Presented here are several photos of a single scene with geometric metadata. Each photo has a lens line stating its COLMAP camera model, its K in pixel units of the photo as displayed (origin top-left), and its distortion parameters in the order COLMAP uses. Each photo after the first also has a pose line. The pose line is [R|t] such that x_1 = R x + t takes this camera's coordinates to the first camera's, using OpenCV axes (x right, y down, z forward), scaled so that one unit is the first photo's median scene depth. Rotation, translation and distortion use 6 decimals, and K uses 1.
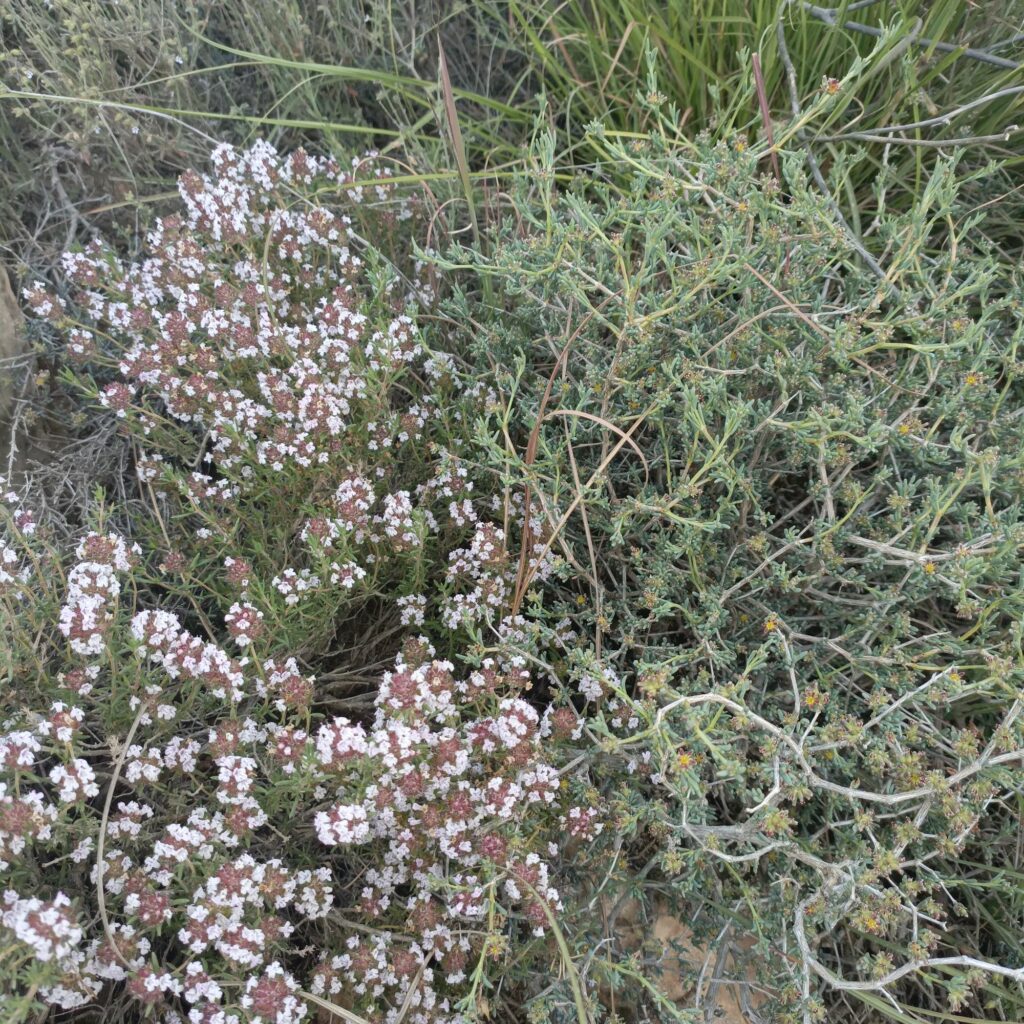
lens RADIAL K [[1025.9, 0, 504.1], [0, 1025.9, 506.2], [0, 0, 1]] dist [0.089744, -0.160636]
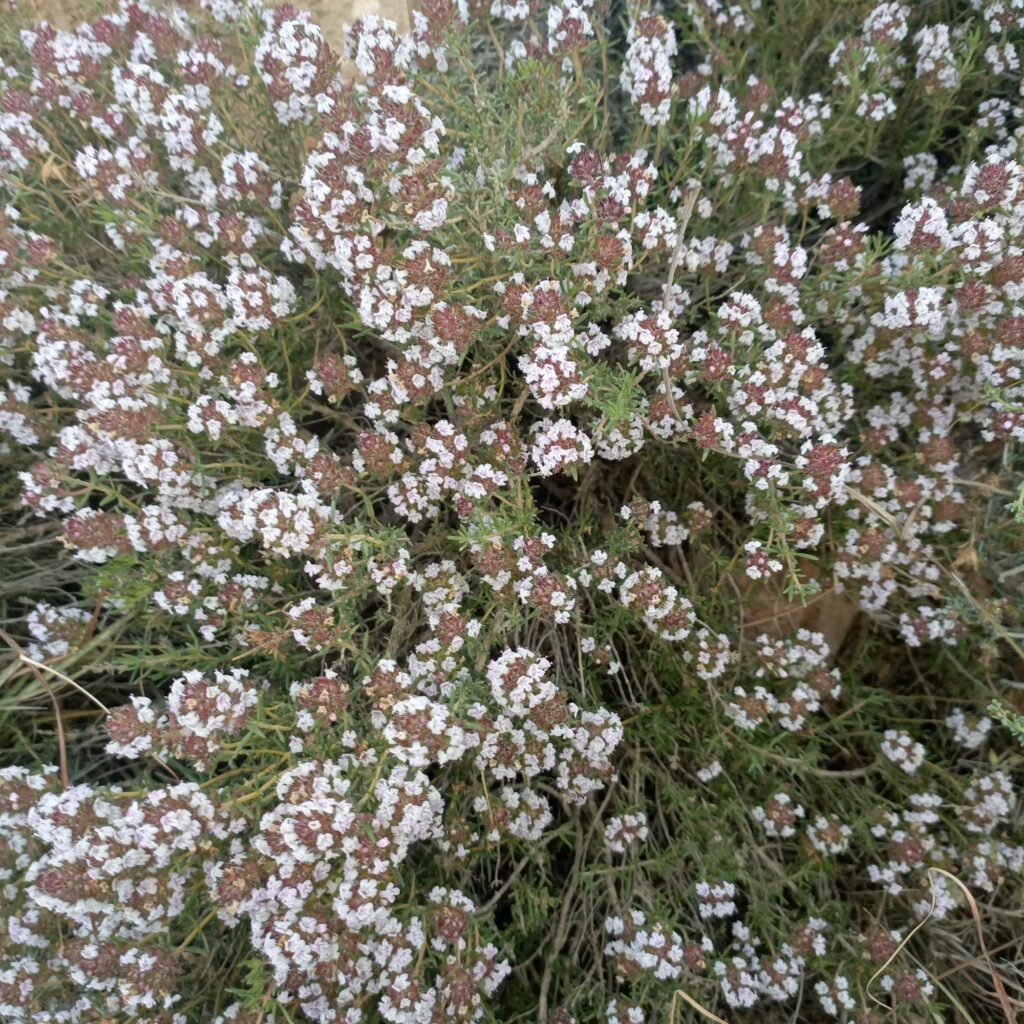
lens RADIAL K [[1025.9, 0, 504.1], [0, 1025.9, 506.2], [0, 0, 1]] dist [0.089744, -0.160636]
pose [[0.961567, 0.142115, -0.234930, -0.240448], [-0.082357, 0.965515, 0.246978, 0.246890], [0.261928, -0.218138, 0.940111, -0.037215]]
